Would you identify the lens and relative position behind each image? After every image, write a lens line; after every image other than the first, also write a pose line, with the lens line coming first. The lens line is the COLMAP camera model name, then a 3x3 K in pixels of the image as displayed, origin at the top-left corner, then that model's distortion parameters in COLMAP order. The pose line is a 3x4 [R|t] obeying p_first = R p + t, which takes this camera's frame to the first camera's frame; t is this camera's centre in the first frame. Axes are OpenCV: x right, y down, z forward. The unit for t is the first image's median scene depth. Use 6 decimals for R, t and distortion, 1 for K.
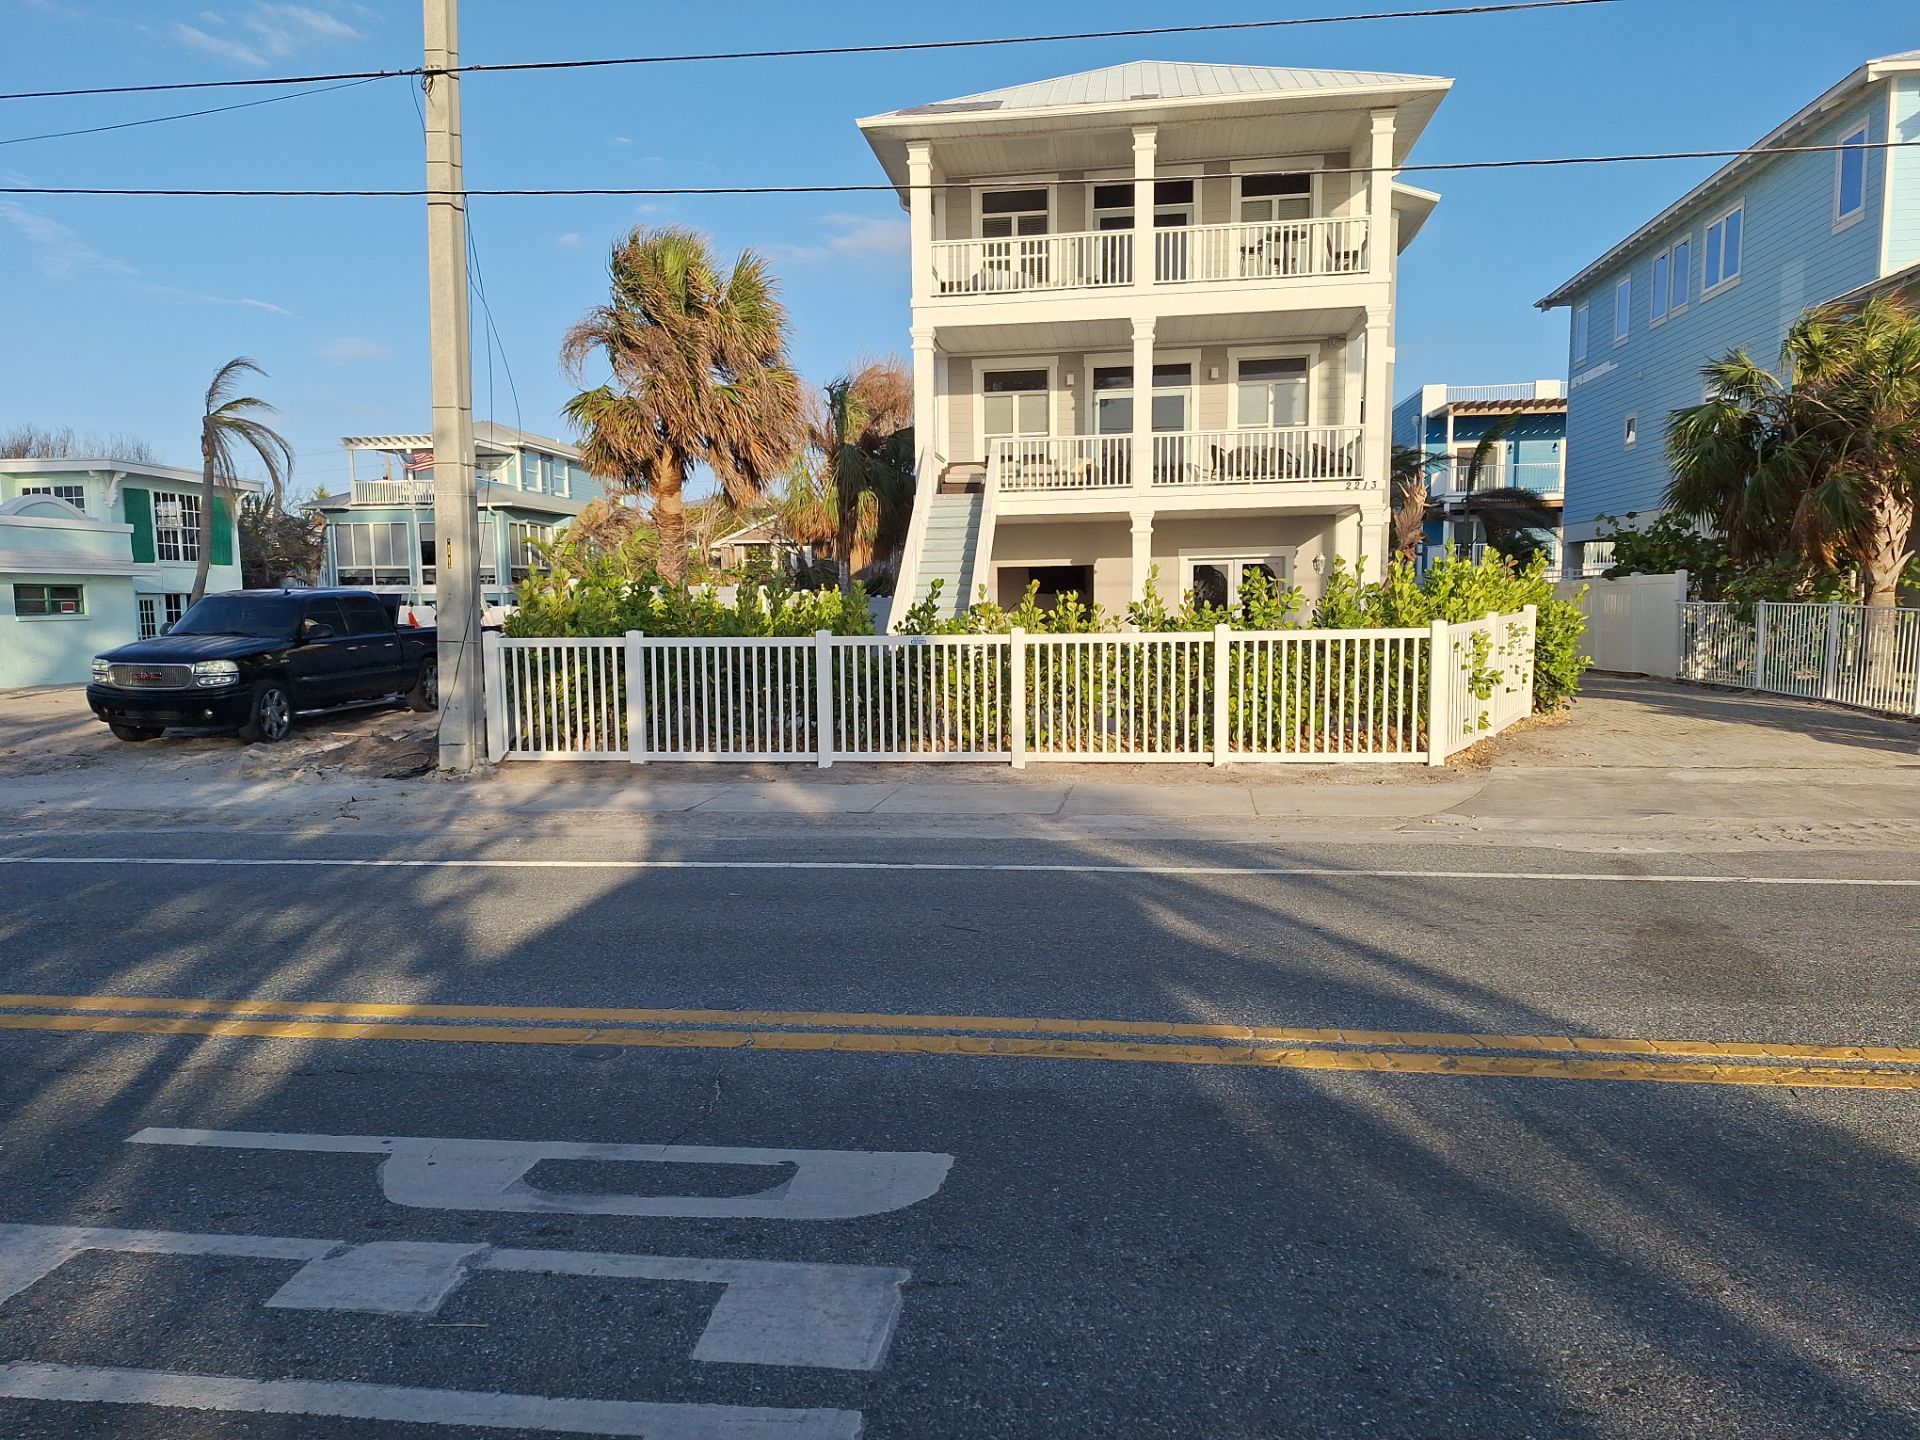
lens RADIAL K [[1344.7, 0, 960.0], [0, 1344.7, 720.0], [0, 0, 1]] dist [0.060504, -0.001239]
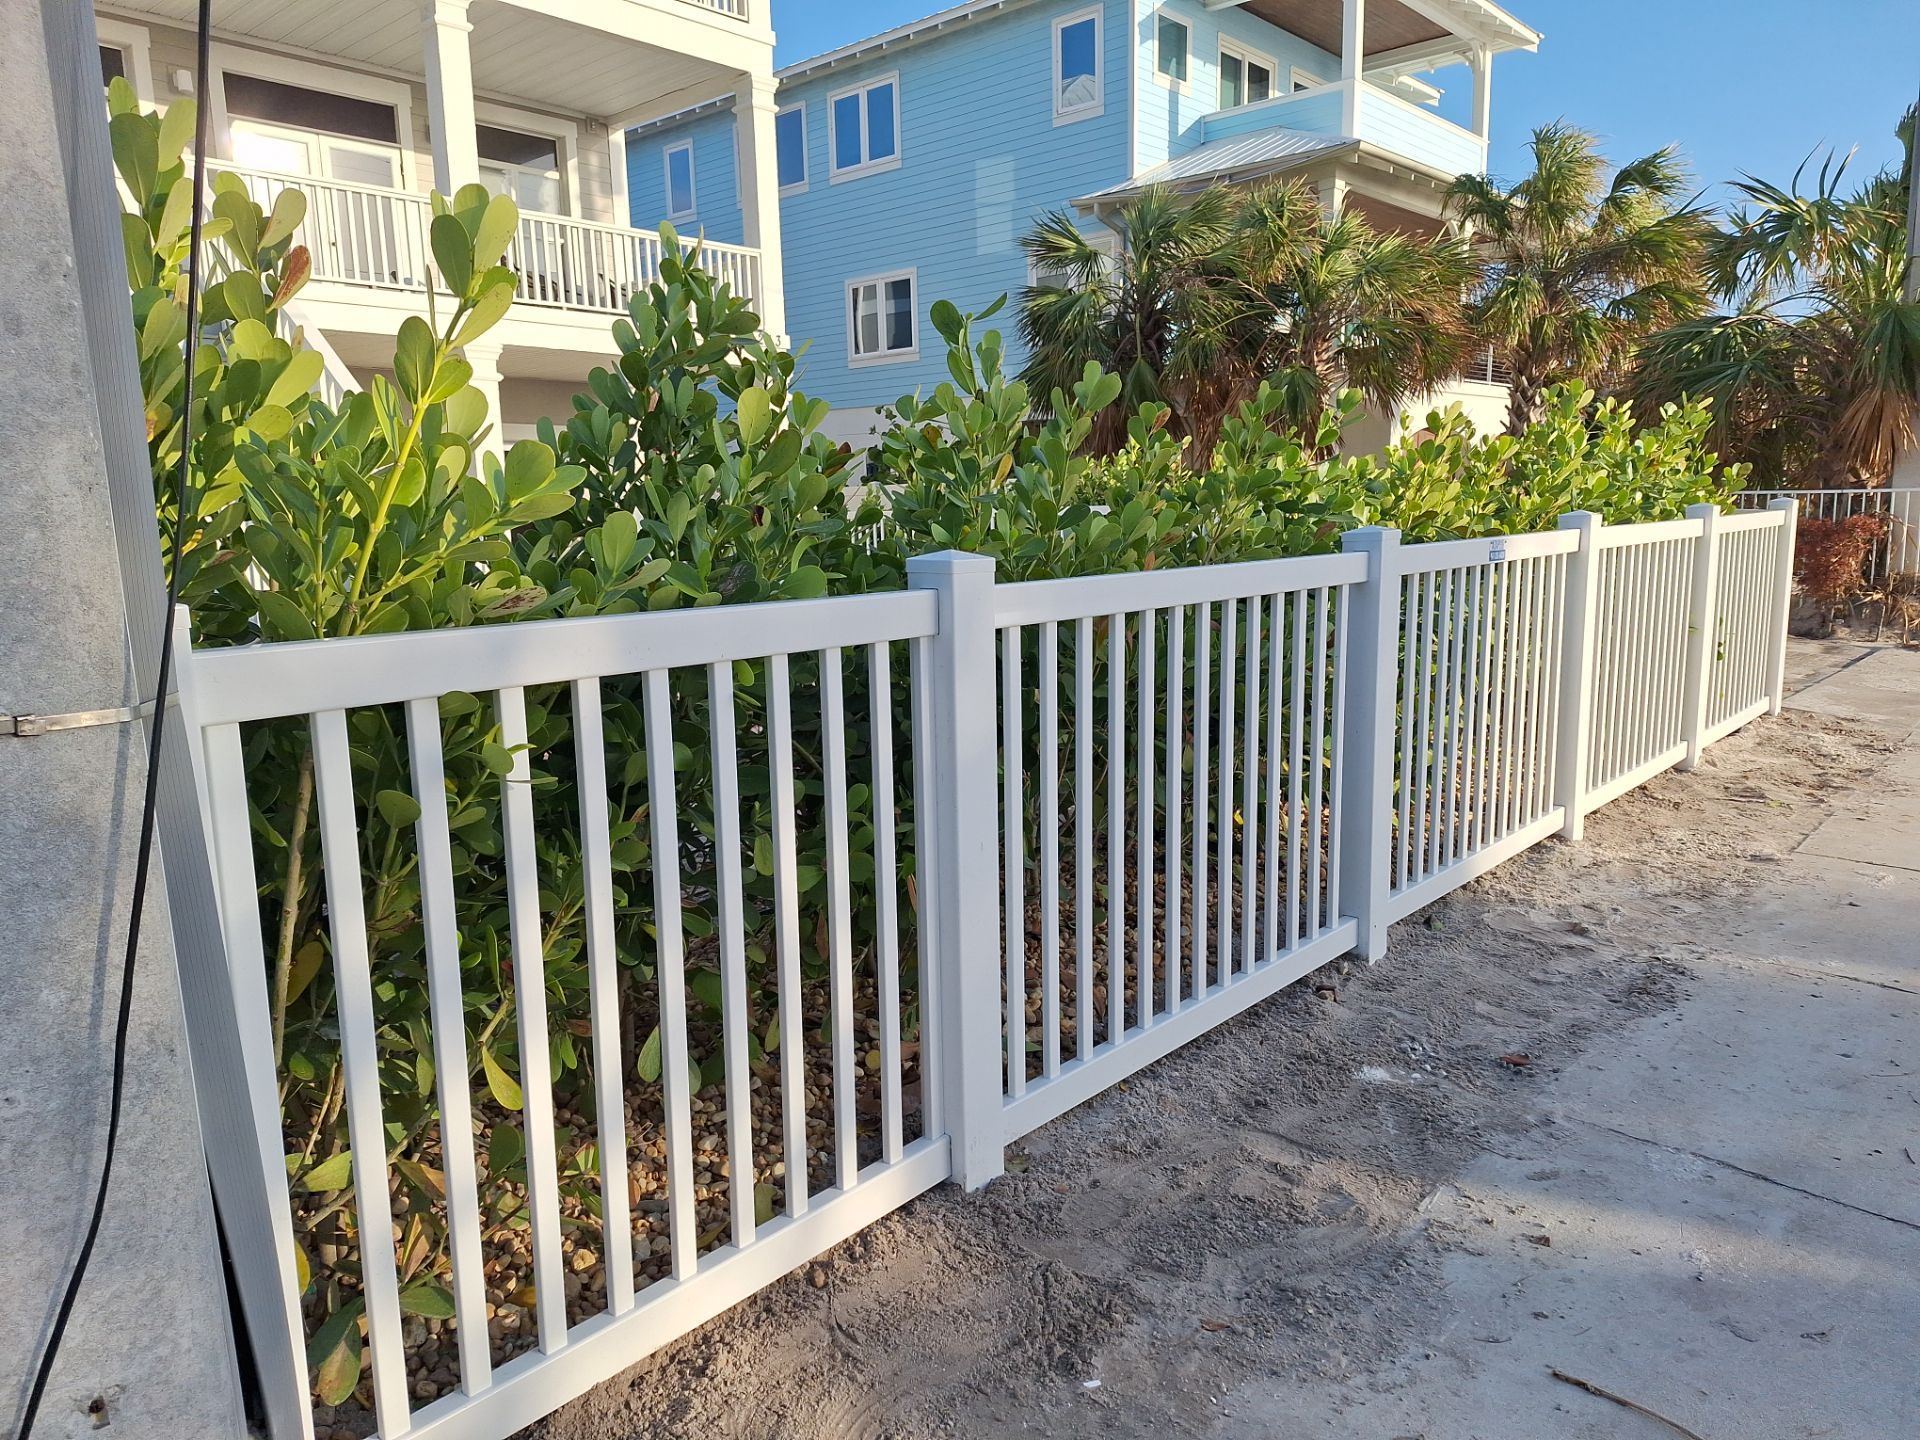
lens RADIAL K [[1344.7, 0, 960.0], [0, 1344.7, 720.0], [0, 0, 1]] dist [0.060504, -0.001239]
pose [[0.559899, -0.132724, 0.817862, -0.220993], [0.093065, 0.990914, 0.097096, -0.032401], [-0.823318, 0.021751, 0.567164, 0.465374]]
